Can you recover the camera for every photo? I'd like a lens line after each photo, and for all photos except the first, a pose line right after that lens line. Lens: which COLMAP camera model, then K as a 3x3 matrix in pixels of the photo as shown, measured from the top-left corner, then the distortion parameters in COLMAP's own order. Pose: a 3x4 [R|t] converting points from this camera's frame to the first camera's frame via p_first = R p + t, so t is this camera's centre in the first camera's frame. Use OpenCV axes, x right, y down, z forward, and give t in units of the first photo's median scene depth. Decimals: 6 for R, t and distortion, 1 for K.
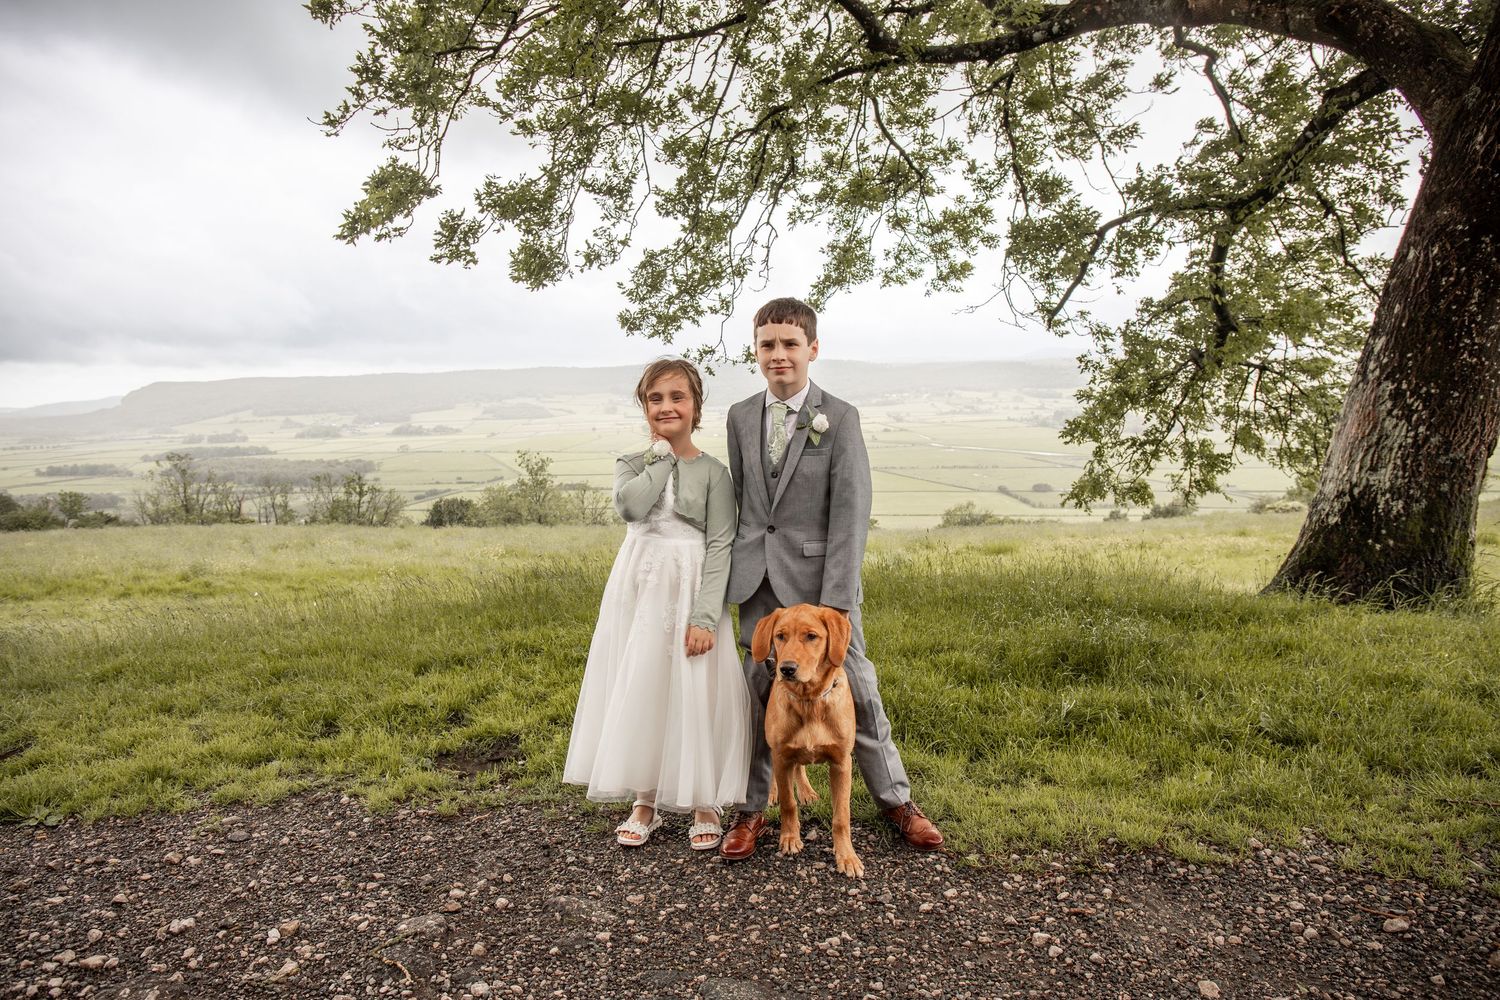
lens RADIAL K [[1028.6, 0, 750.0], [0, 1028.6, 500.0], [0, 0, 1]] dist [-0.089188, 0.056921]
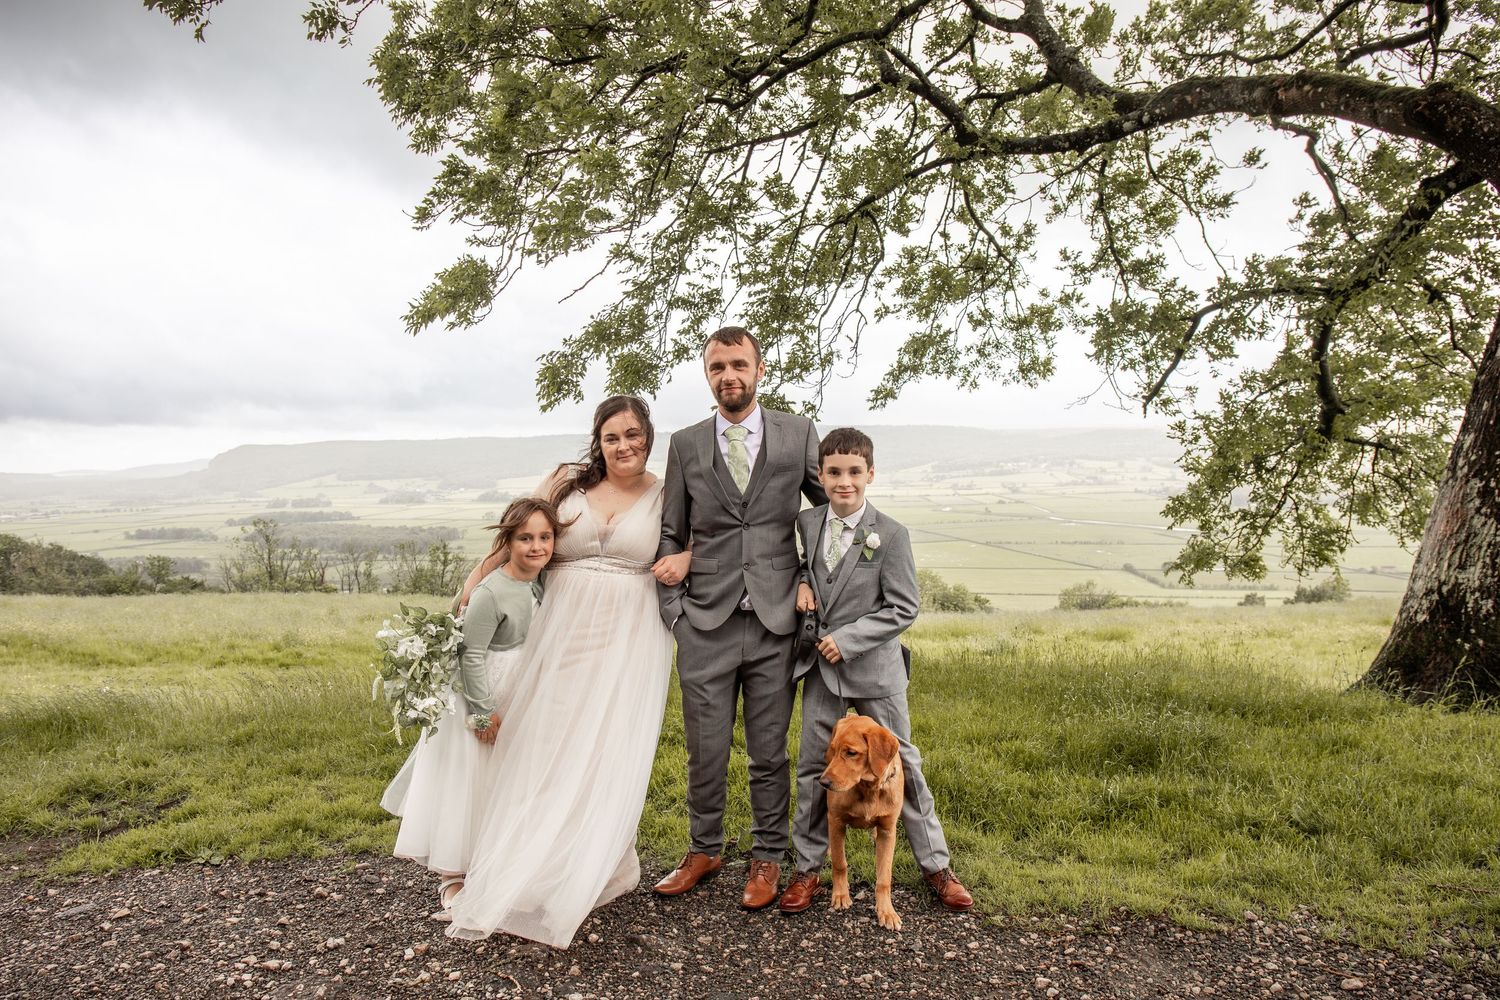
lens RADIAL K [[1227.8, 0, 752.9], [0, 1227.8, 535.1], [0, 0, 1]] dist [-0.112054, 0.095150]
pose [[0.994802, 0.012691, -0.101037, 0.068501], [-0.014612, 0.999726, -0.018296, -0.045158], [0.100777, 0.019677, 0.994714, -0.351492]]
